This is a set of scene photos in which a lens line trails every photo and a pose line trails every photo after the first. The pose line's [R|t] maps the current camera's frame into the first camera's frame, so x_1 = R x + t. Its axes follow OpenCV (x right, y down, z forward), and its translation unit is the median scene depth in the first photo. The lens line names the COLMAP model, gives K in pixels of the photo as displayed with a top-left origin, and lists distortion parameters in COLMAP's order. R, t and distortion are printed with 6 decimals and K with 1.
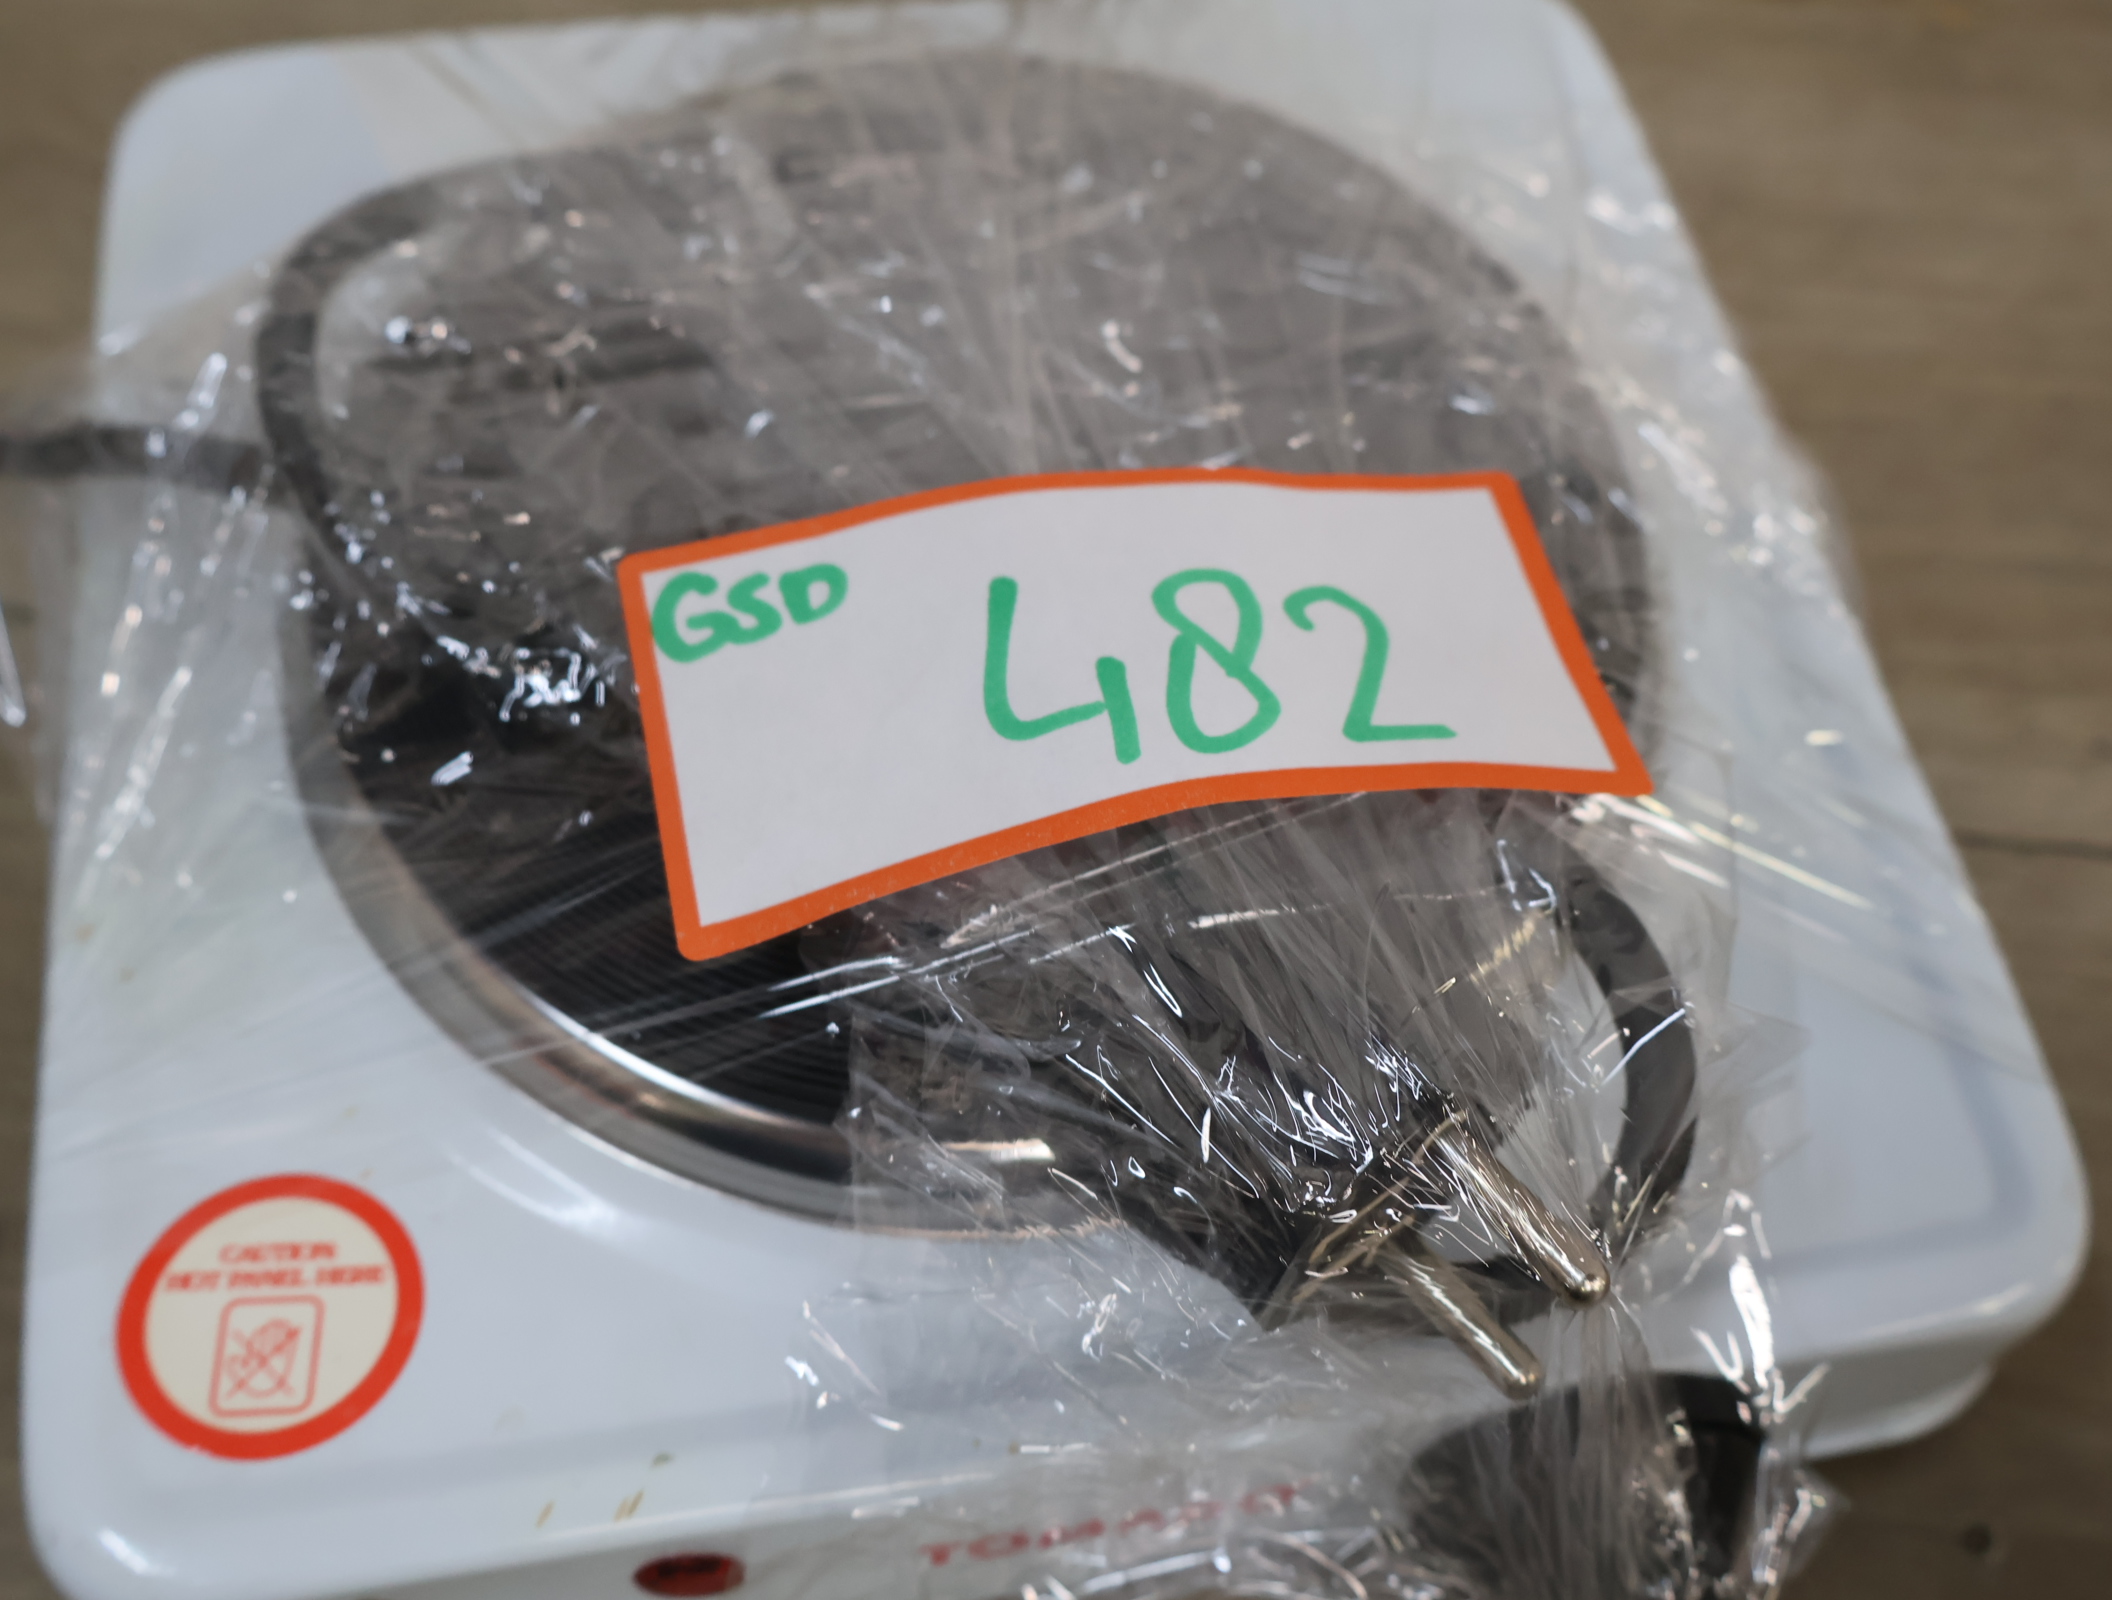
lens RADIAL K [[2181.9, 0, 1056.0], [0, 2181.9, 800.0], [0, 0, 1]] dist [0.012025, -0.000153]
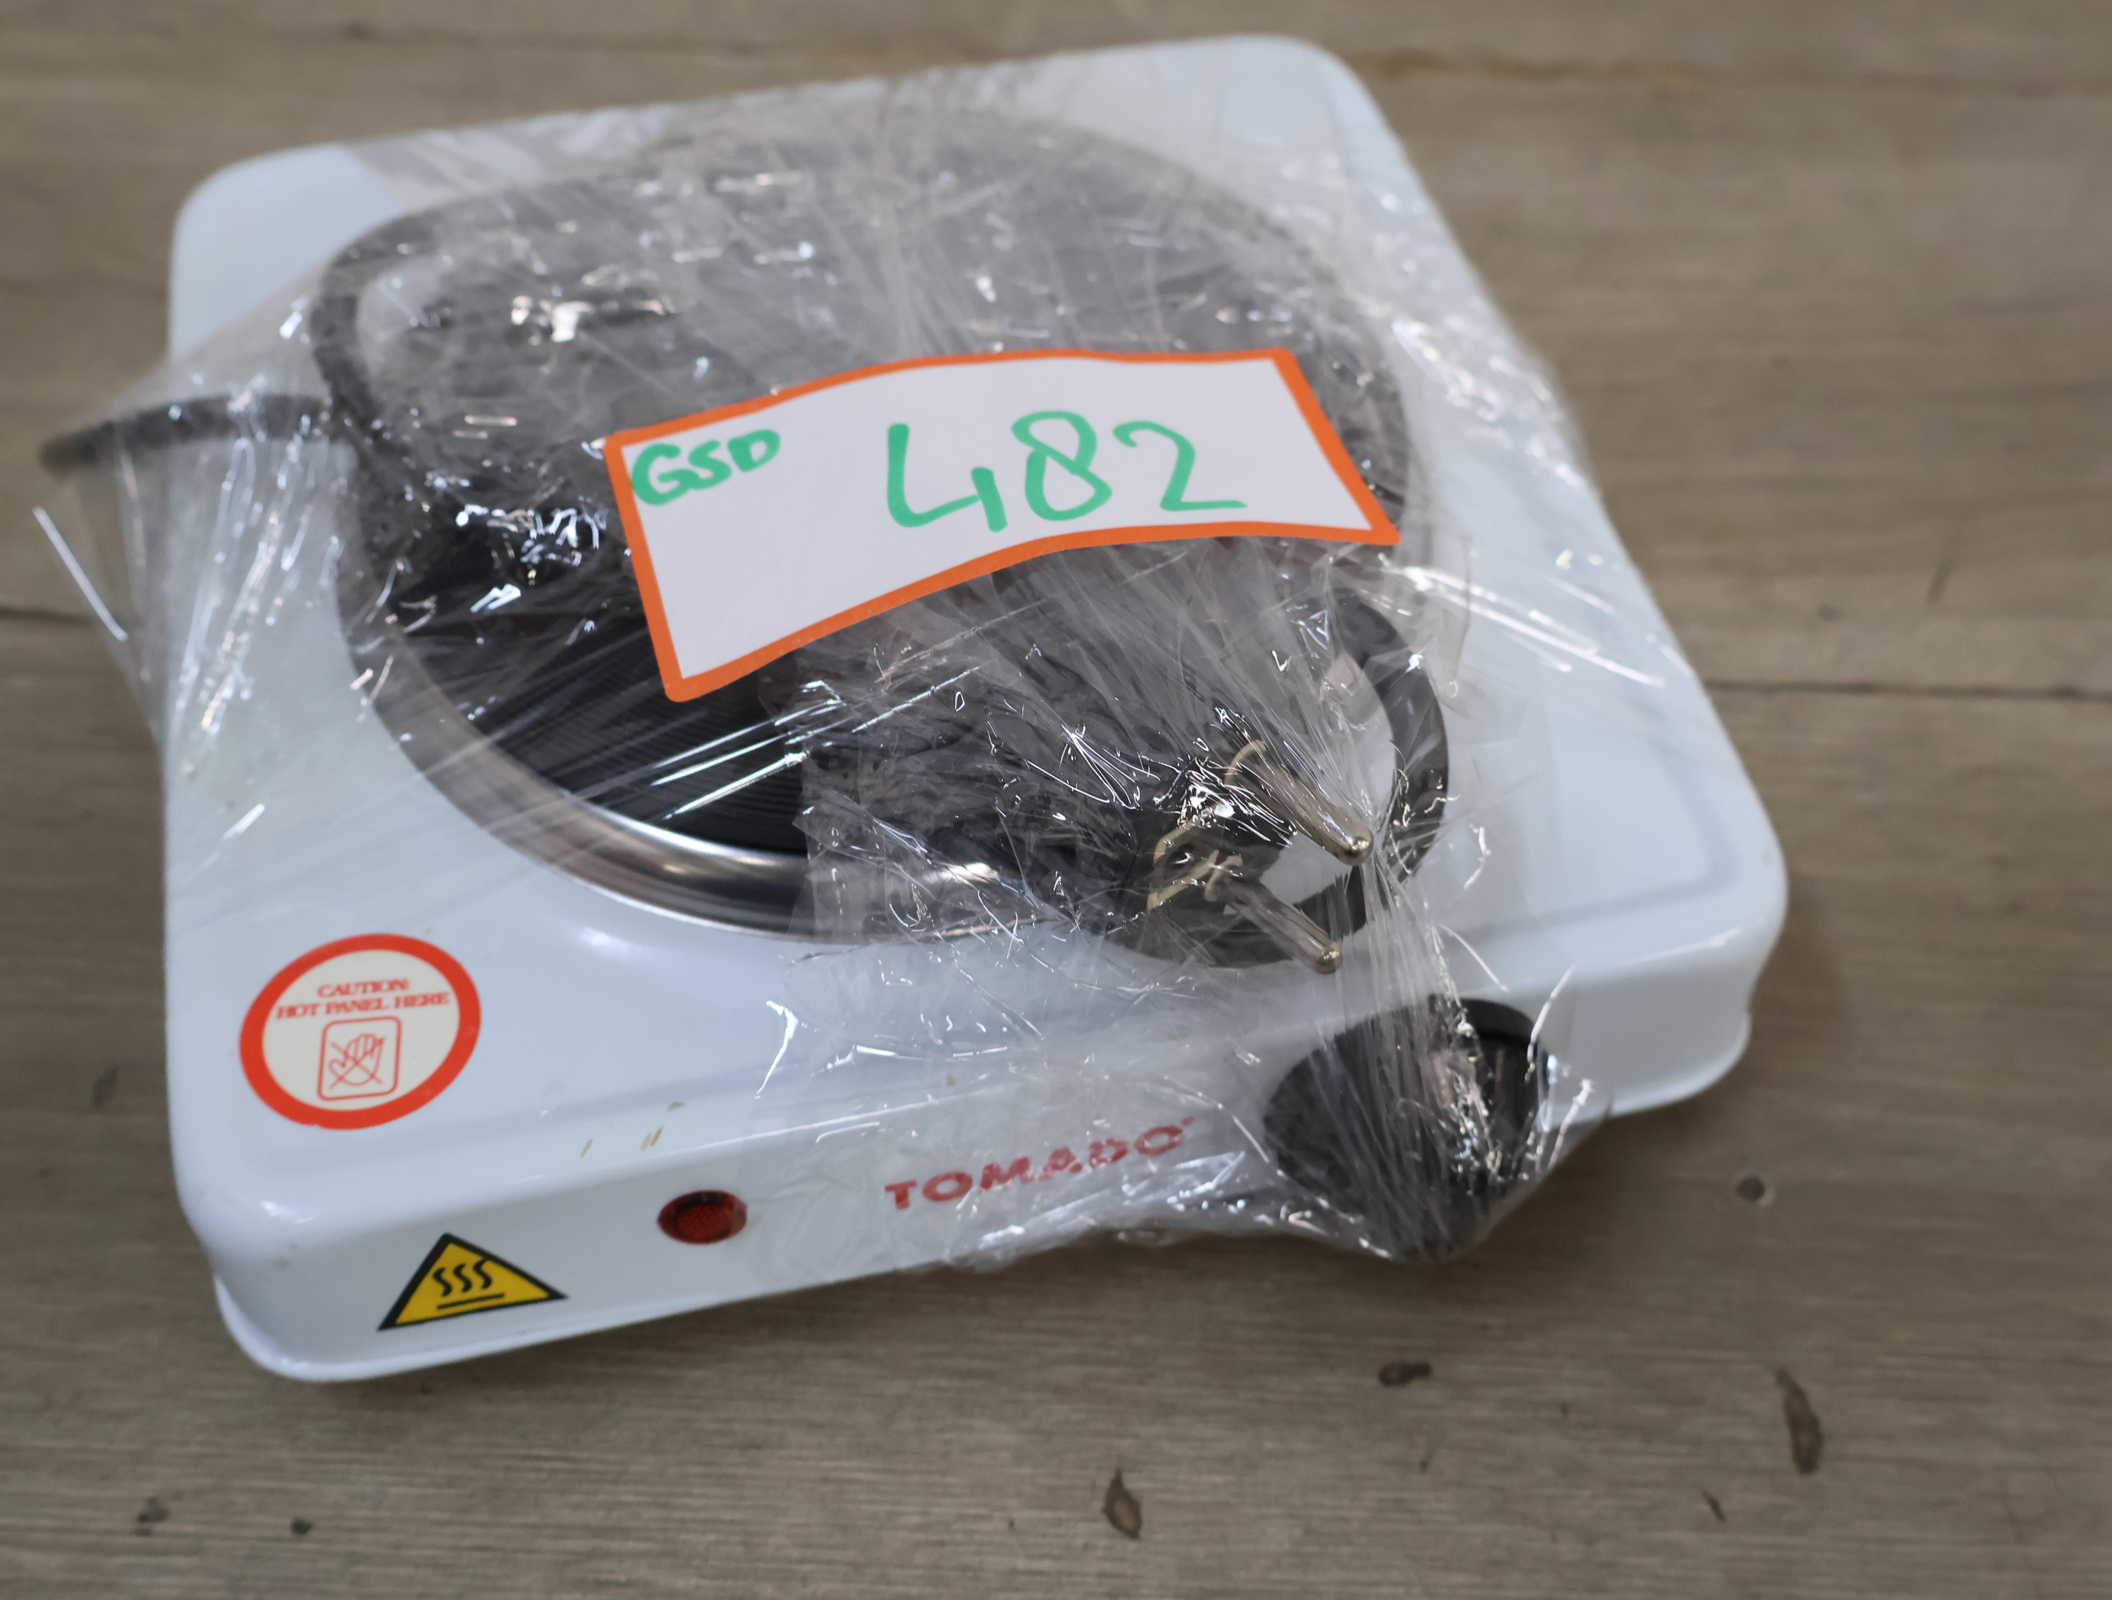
lens RADIAL K [[2156.2, 0, 1058.1], [0, 2156.2, 818.6], [0, 0, 1]] dist [0.015673, 0.000343]
pose [[0.997144, -0.072154, 0.022318, 0.025298], [0.074071, 0.991995, -0.102271, 0.268812], [-0.014760, 0.103632, 0.994506, -0.262978]]
